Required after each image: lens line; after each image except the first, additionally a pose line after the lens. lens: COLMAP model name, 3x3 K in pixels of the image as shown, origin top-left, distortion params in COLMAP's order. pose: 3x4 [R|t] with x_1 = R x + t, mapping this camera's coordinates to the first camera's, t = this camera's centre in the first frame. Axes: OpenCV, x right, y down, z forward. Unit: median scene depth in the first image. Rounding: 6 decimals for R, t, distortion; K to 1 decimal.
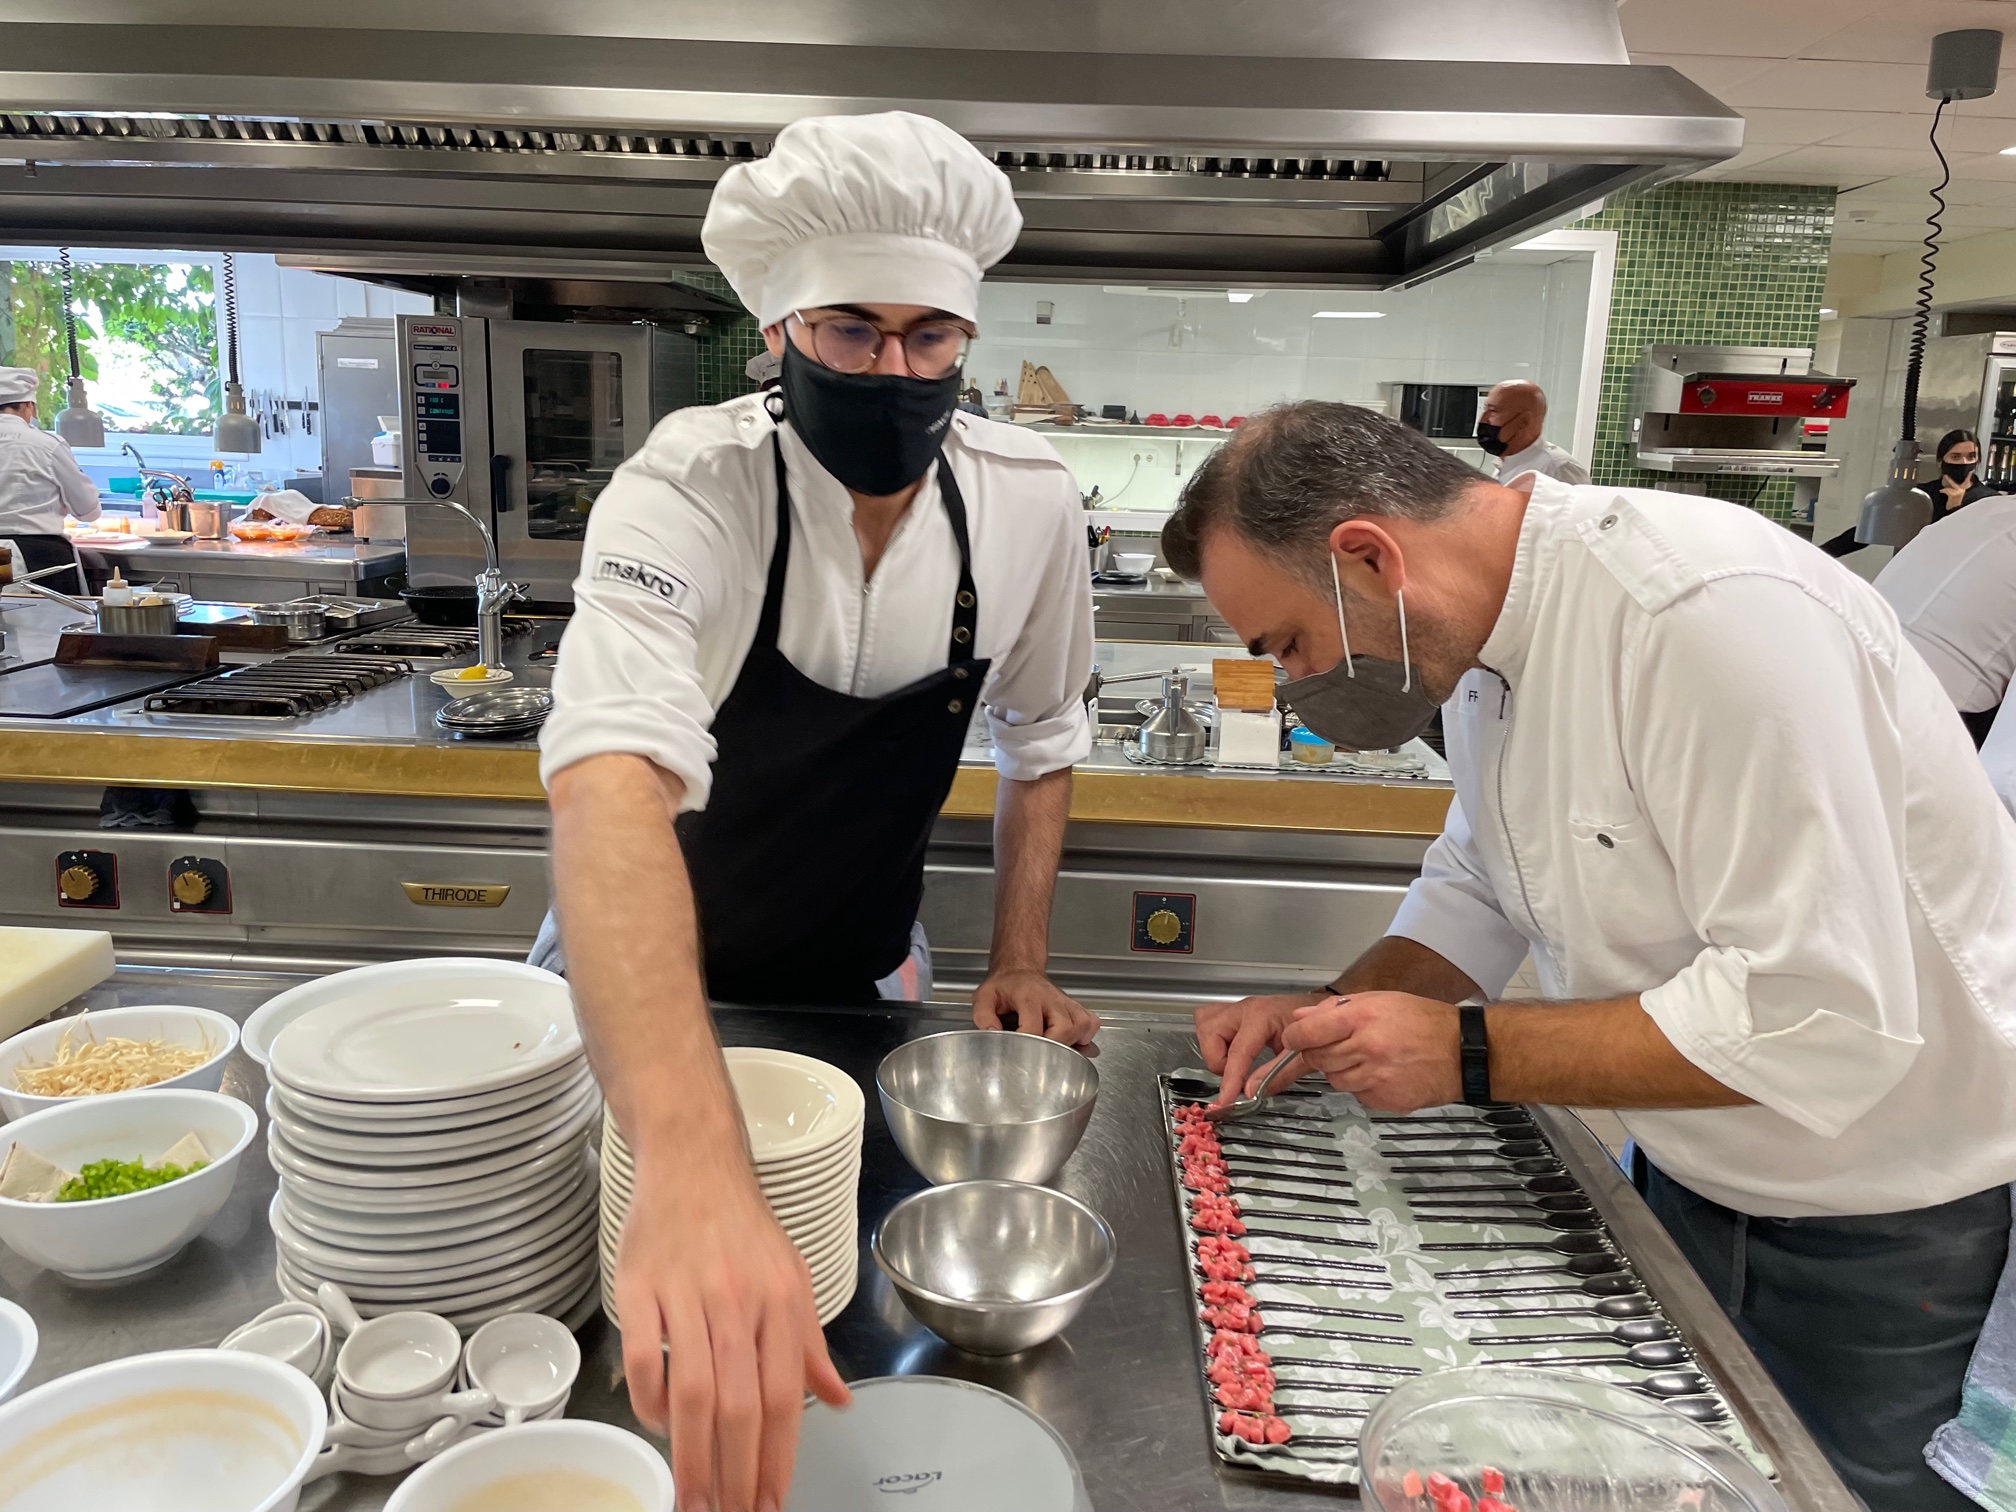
lens RADIAL K [[1523.4, 0, 1010.0], [0, 1523.4, 744.4], [0, 0, 1]] dist [0.078199, -0.109606]
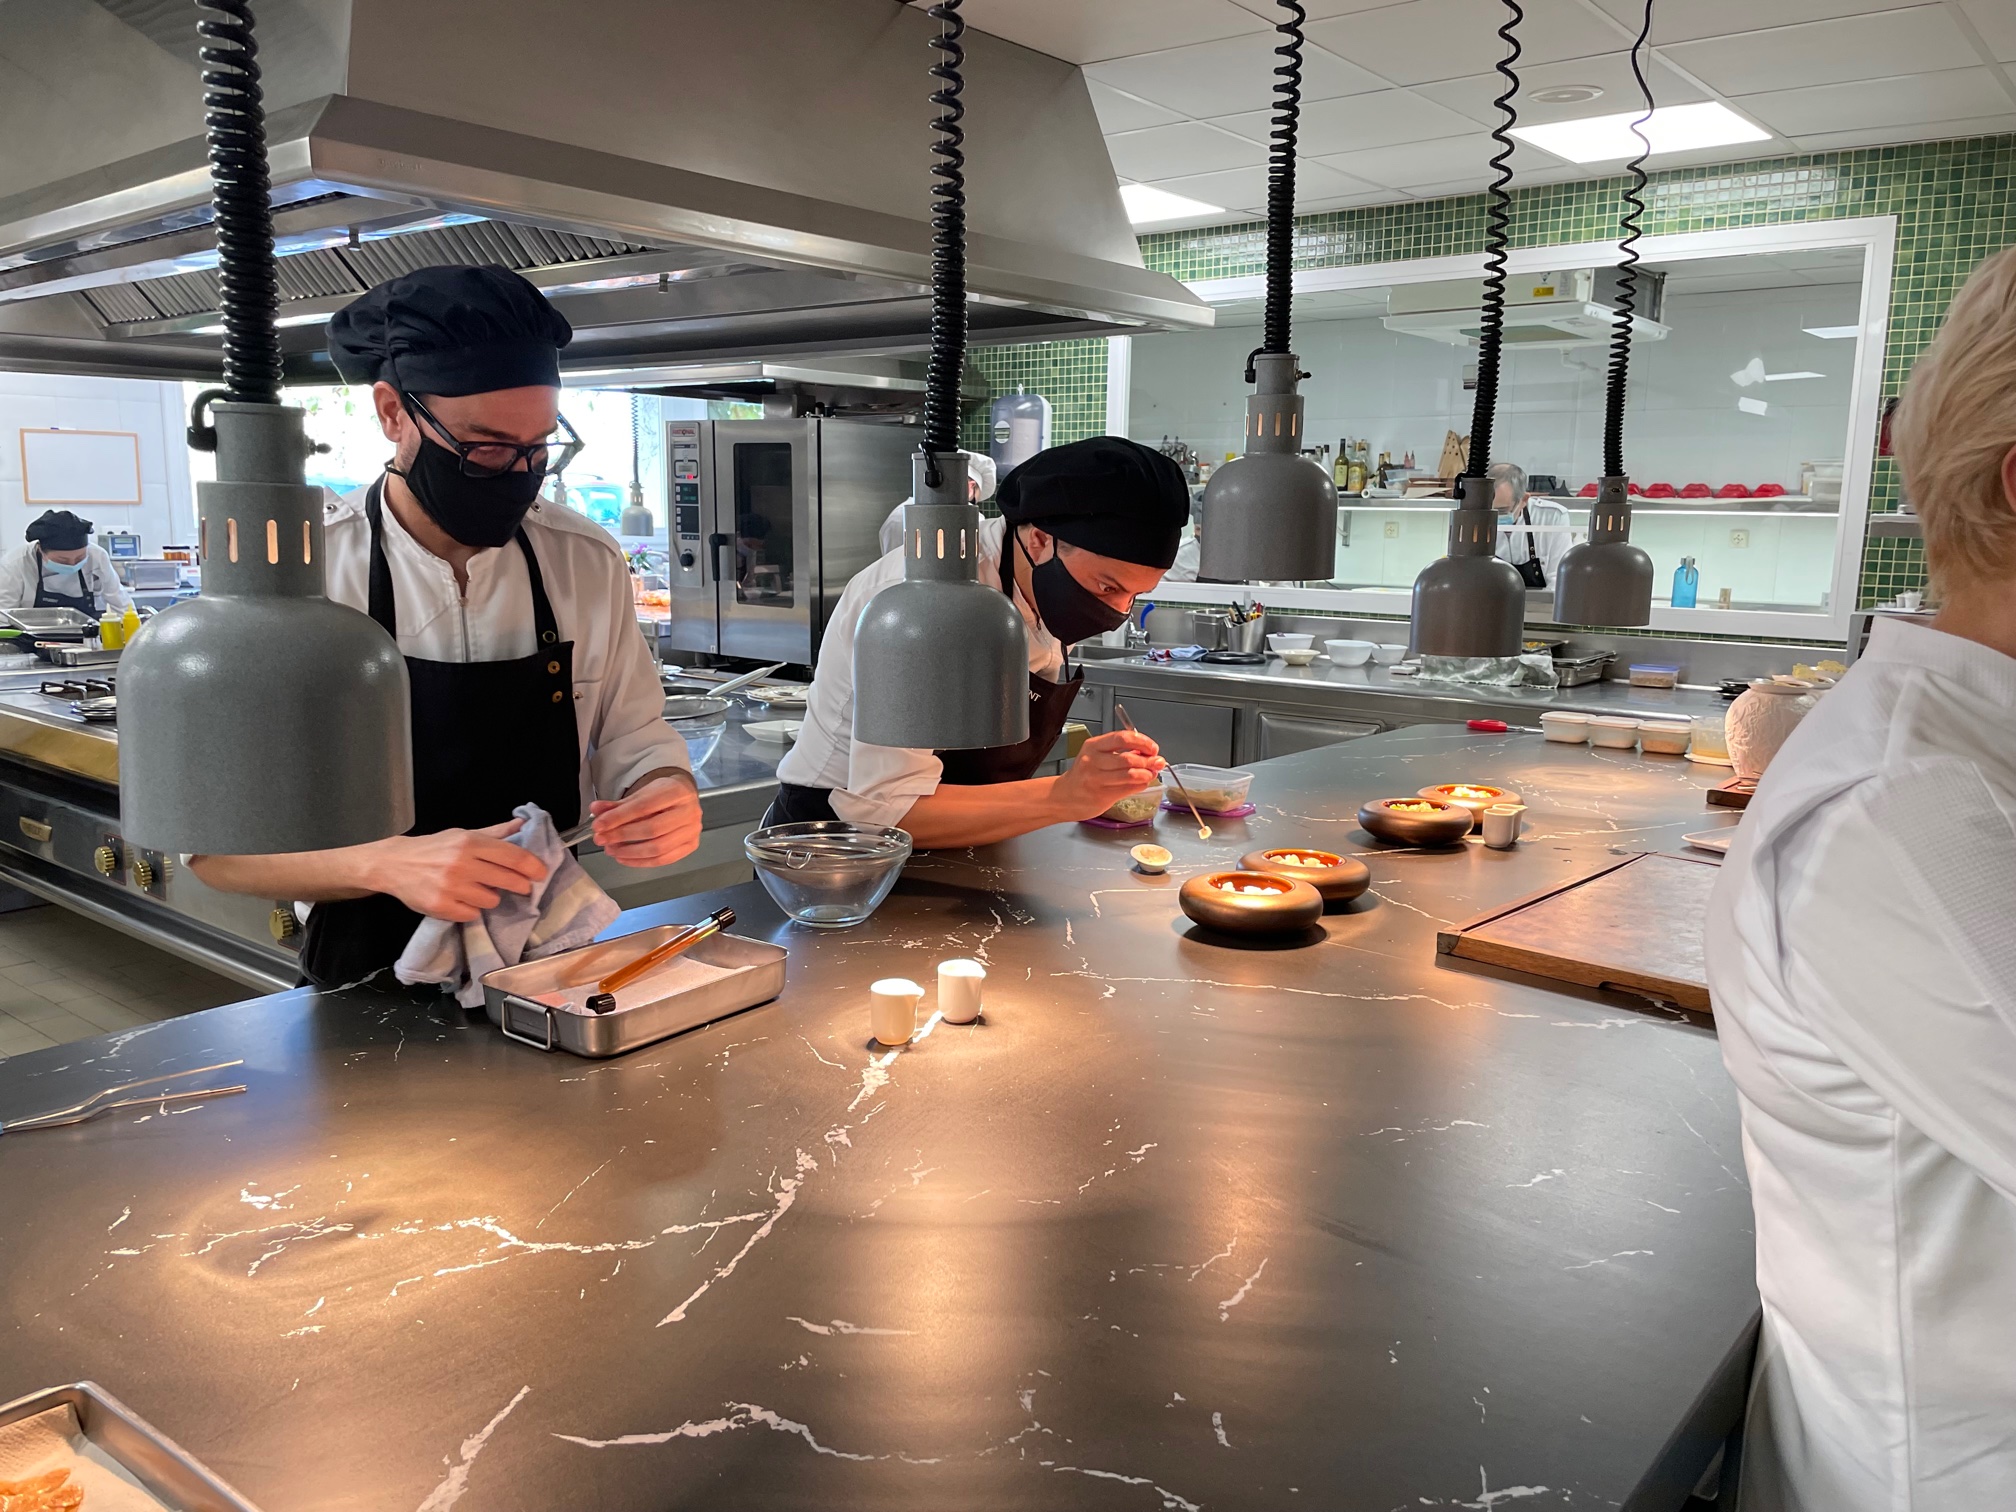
lens RADIAL K [[1523.4, 0, 1000.7], [0, 1523.4, 766.1], [0, 0, 1]] dist [0.078199, -0.109606]
pose [[0.788740, 0.082366, -0.609184, 0.523309], [-0.112513, 0.993586, -0.011335, -0.017855], [0.604343, 0.077482, 0.792948, 0.185711]]
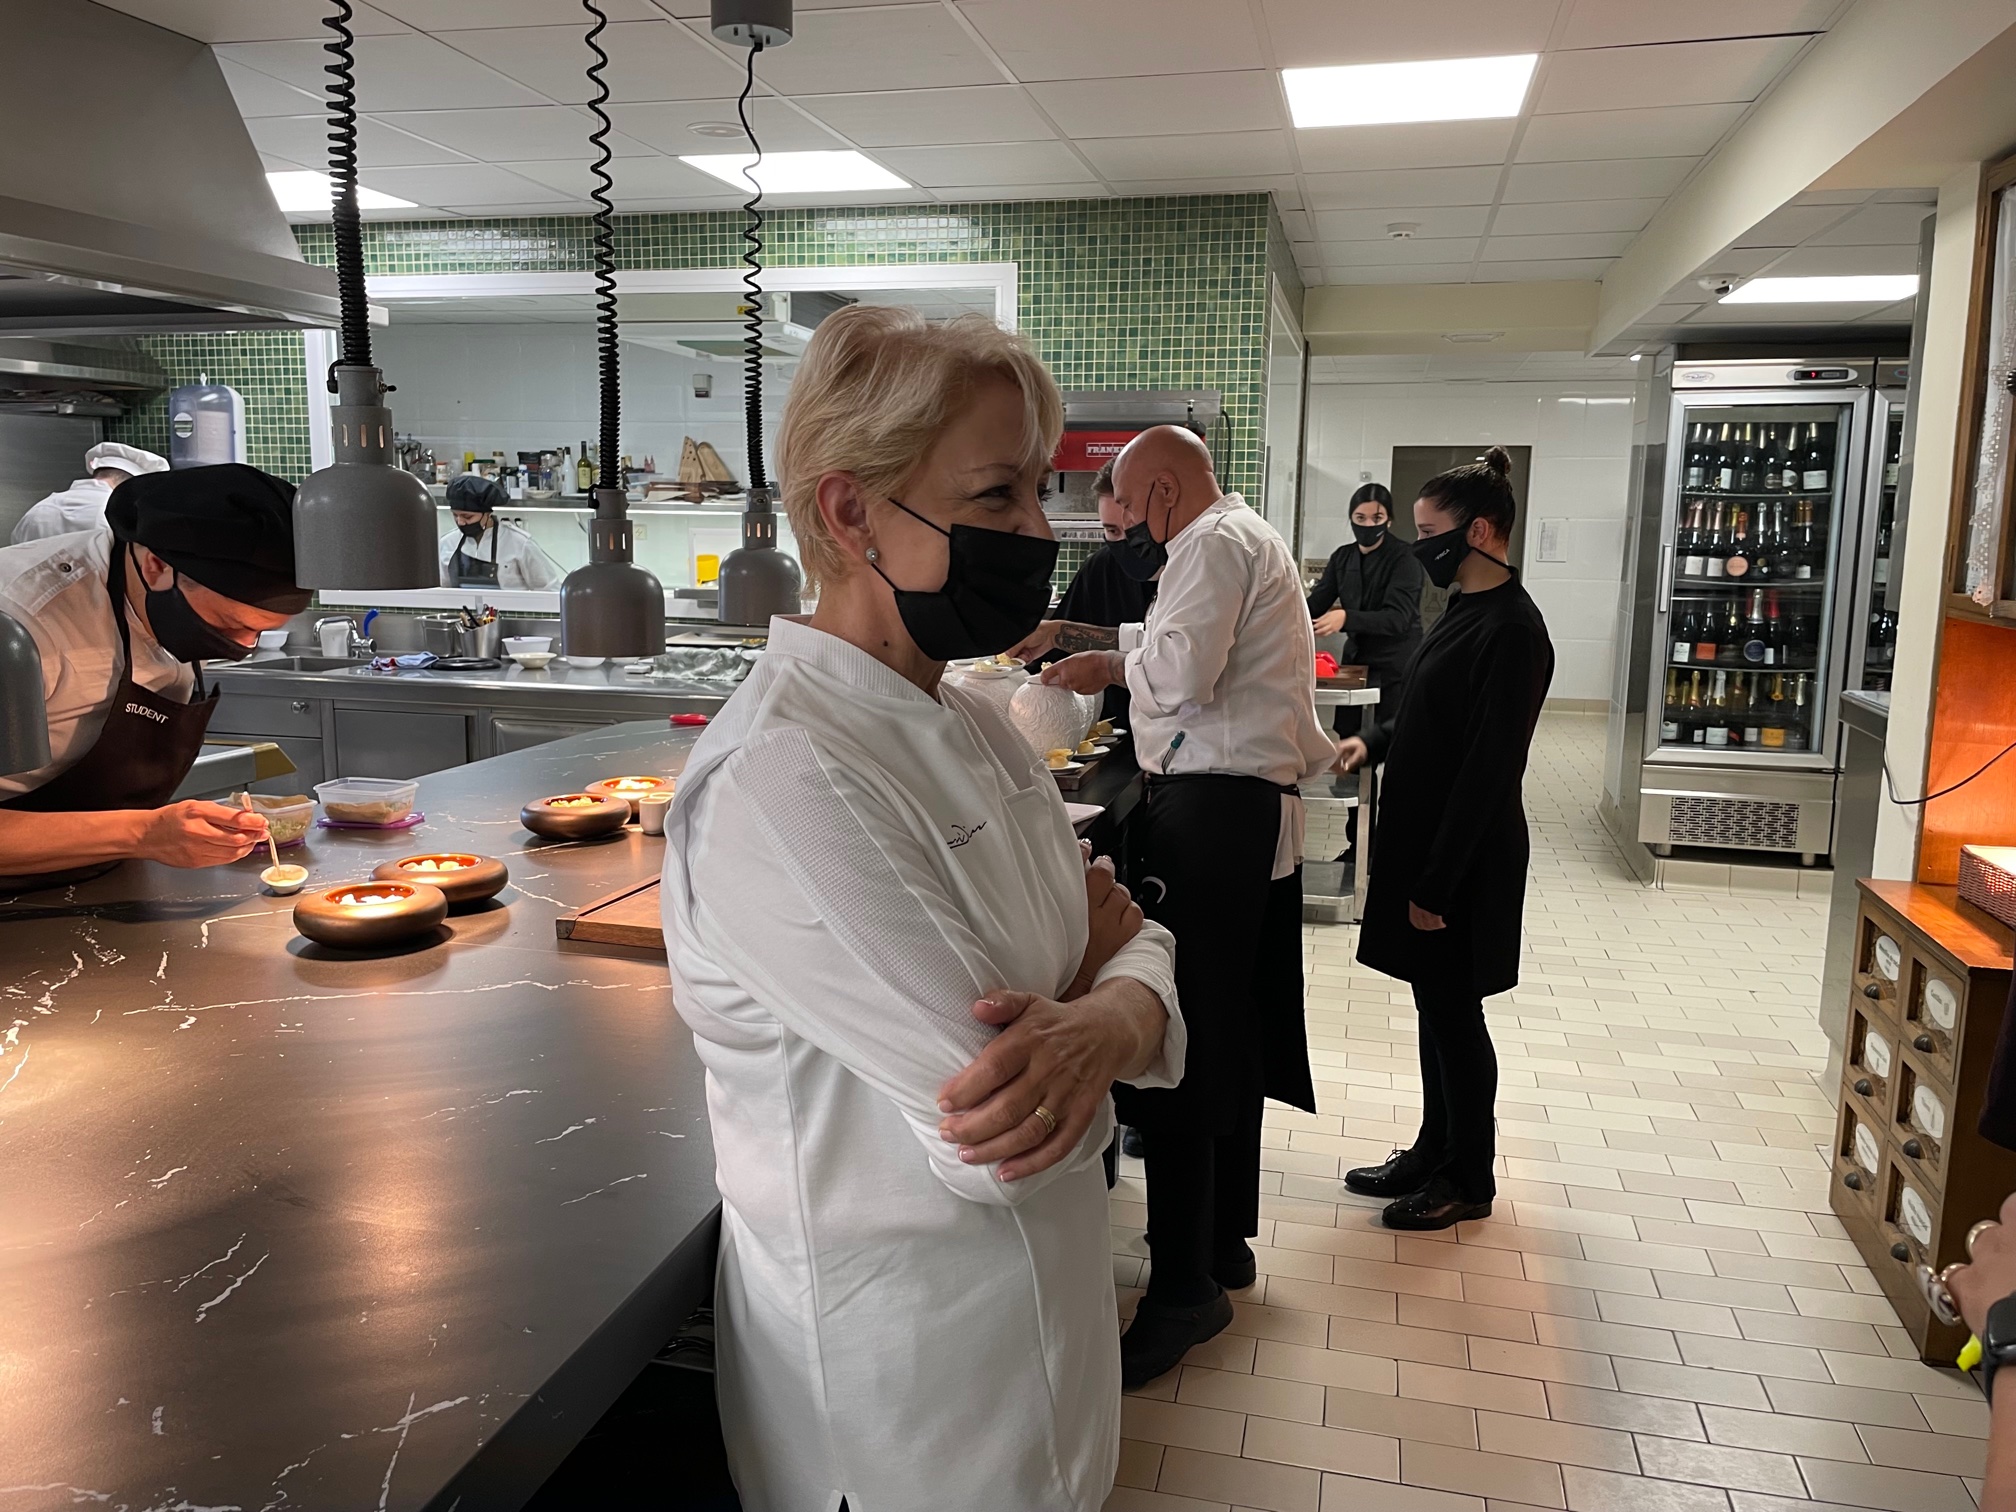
lens RADIAL K [[1523.4, 0, 995.4], [0, 1523.4, 740.1], [0, 0, 1]] dist [0.078199, -0.109606]
pose [[0.977695, 0.009304, -0.209822, 0.560458], [-0.021999, 0.998060, -0.058251, -0.018879], [0.208873, 0.061568, 0.976003, 0.184479]]
